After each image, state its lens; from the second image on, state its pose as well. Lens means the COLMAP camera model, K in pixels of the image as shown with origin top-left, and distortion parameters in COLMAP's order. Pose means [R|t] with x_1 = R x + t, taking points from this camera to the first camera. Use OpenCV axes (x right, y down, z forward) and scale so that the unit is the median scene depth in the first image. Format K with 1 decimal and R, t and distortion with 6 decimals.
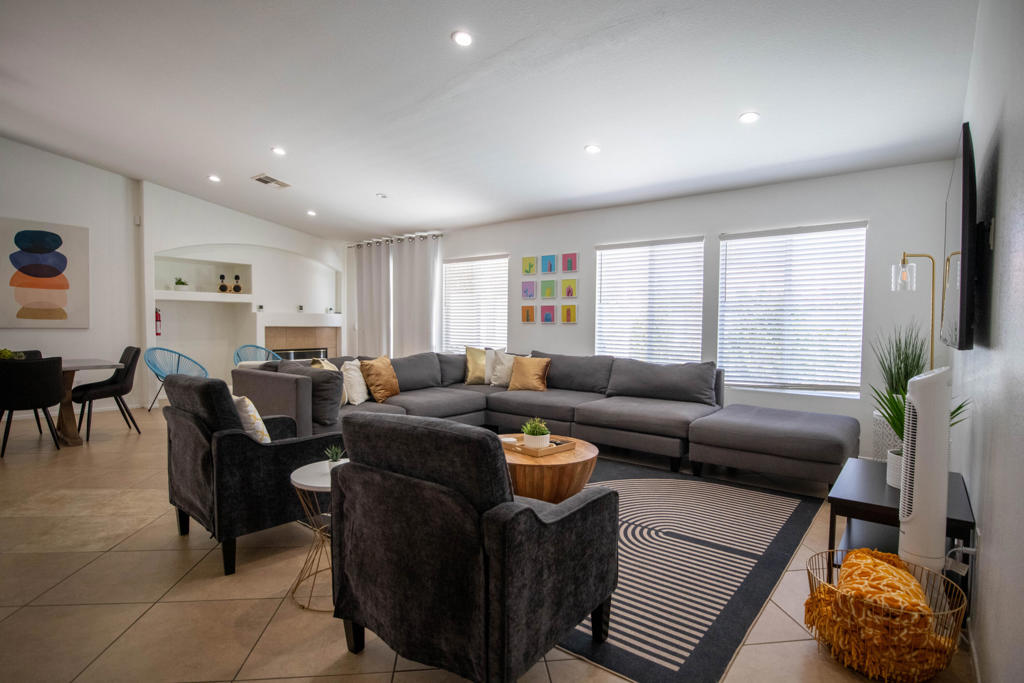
lens RADIAL K [[515.2, 0, 515.4], [0, 515.2, 343.7], [0, 0, 1]] dist [-0.043570, 0.009088]
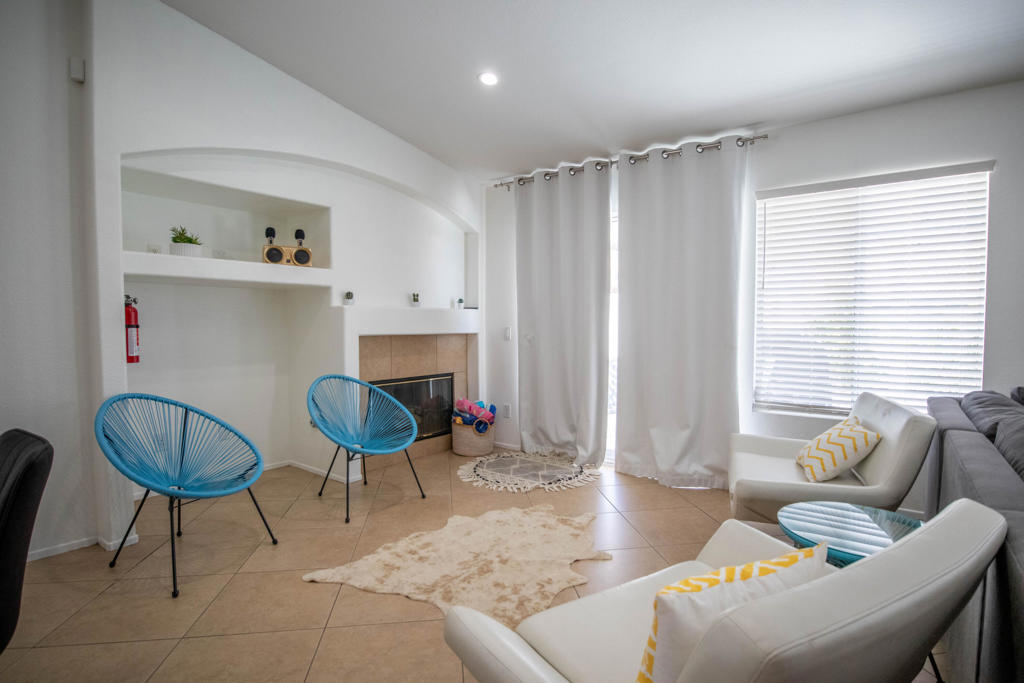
lens RADIAL K [[515.2, 0, 515.4], [0, 515.2, 343.7], [0, 0, 1]] dist [-0.043570, 0.009088]
pose [[0.999442, -0.011352, 0.031424, -0.361260], [0.011357, 0.999936, 0.000001, -0.024284], [-0.031421, 0.000356, 0.999506, 0.513195]]
